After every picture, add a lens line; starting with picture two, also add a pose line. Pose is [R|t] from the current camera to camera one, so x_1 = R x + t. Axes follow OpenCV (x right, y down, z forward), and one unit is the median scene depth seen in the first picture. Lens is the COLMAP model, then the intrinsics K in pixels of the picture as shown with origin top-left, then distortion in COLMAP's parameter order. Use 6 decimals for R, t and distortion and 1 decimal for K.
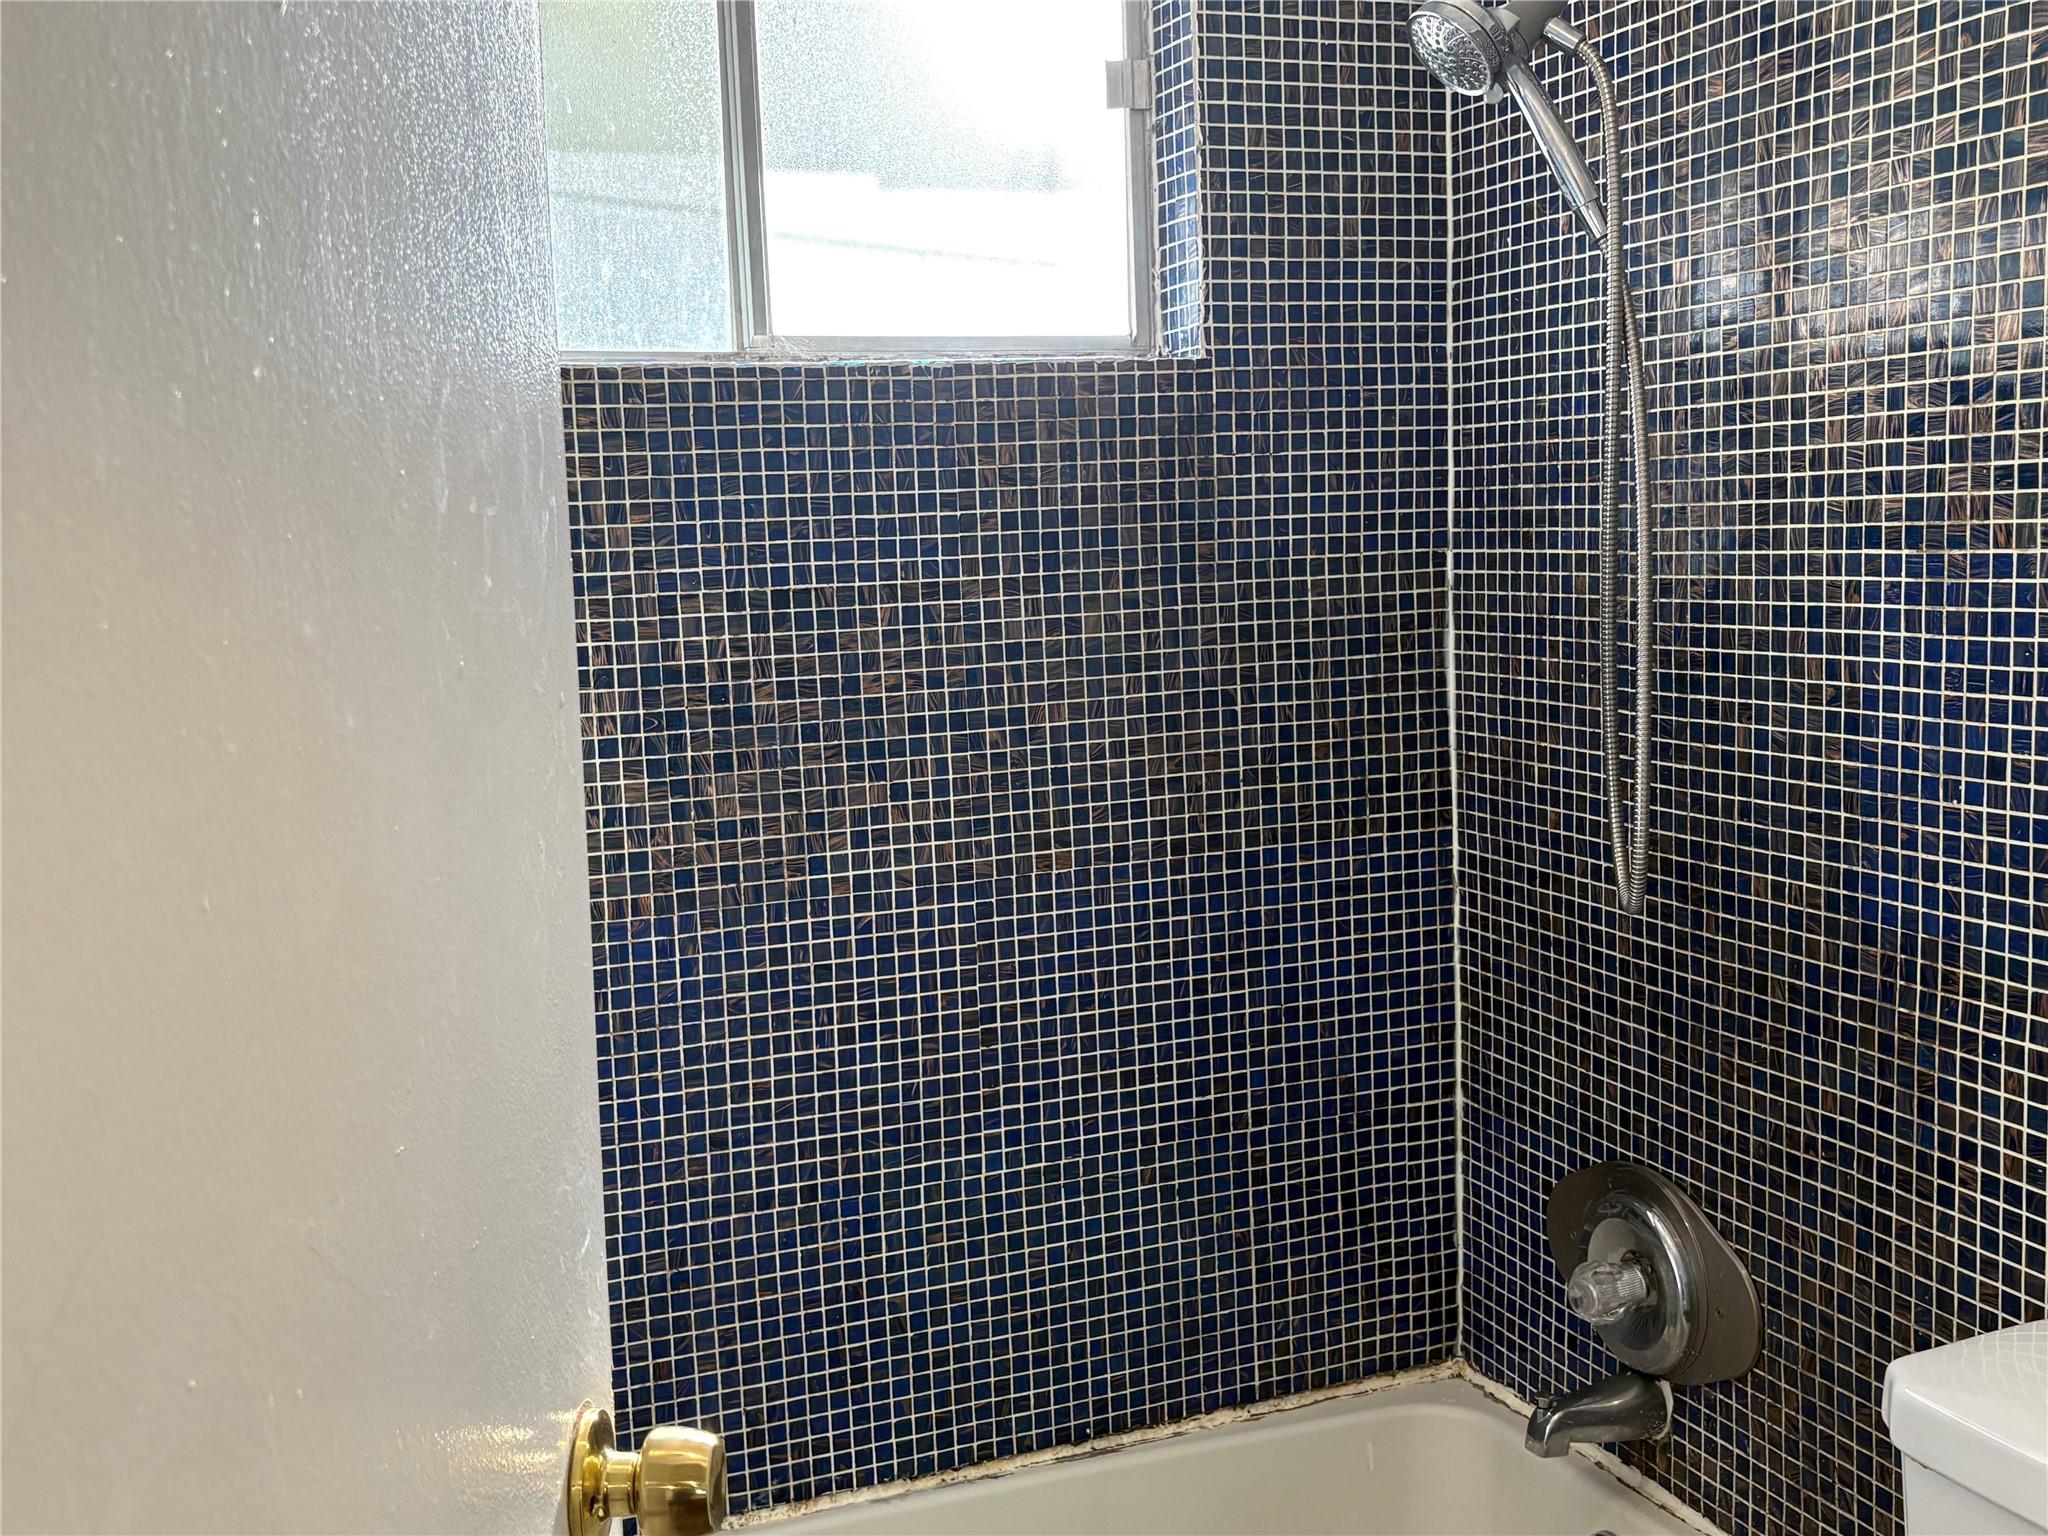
lens RADIAL K [[2105.2, 0, 1026.4], [0, 2105.2, 762.8], [0, 0, 1]] dist [0.001530, 0.000000]
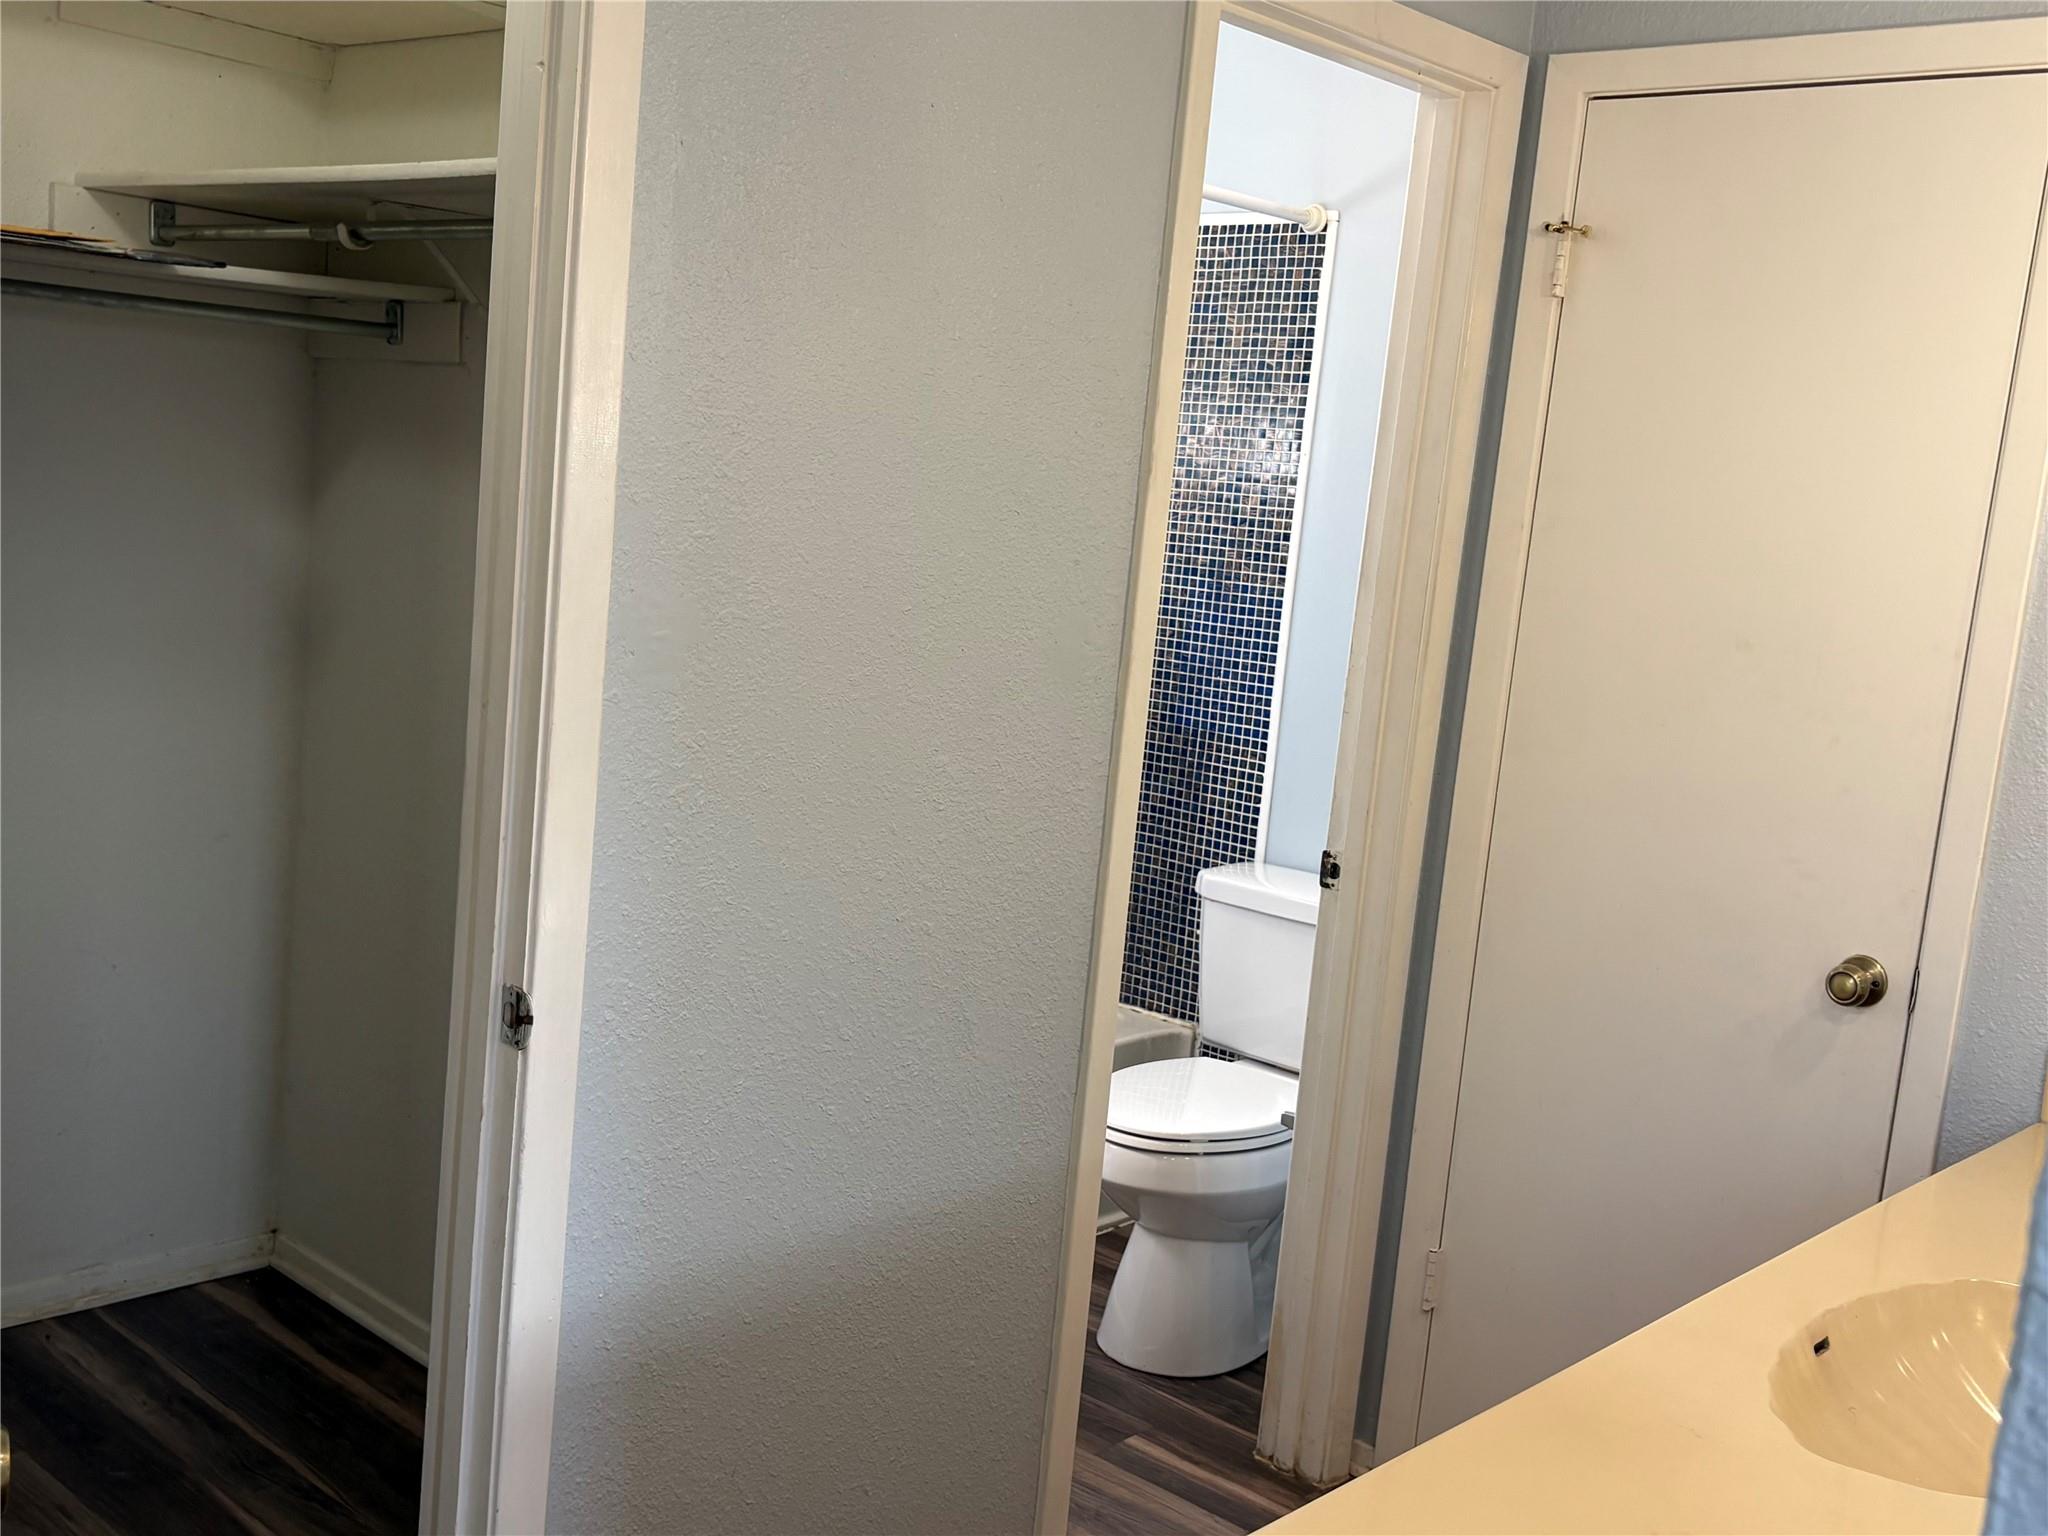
lens RADIAL K [[2105.2, 0, 1022.5], [0, 2105.2, 770.6], [0, 0, 1]] dist [0.001530, 0.000000]
pose [[0.897962, 0.069550, 0.434543, -0.885866], [-0.080251, 0.996755, 0.006301, 0.134339], [-0.432695, -0.040531, 0.900629, -1.224539]]
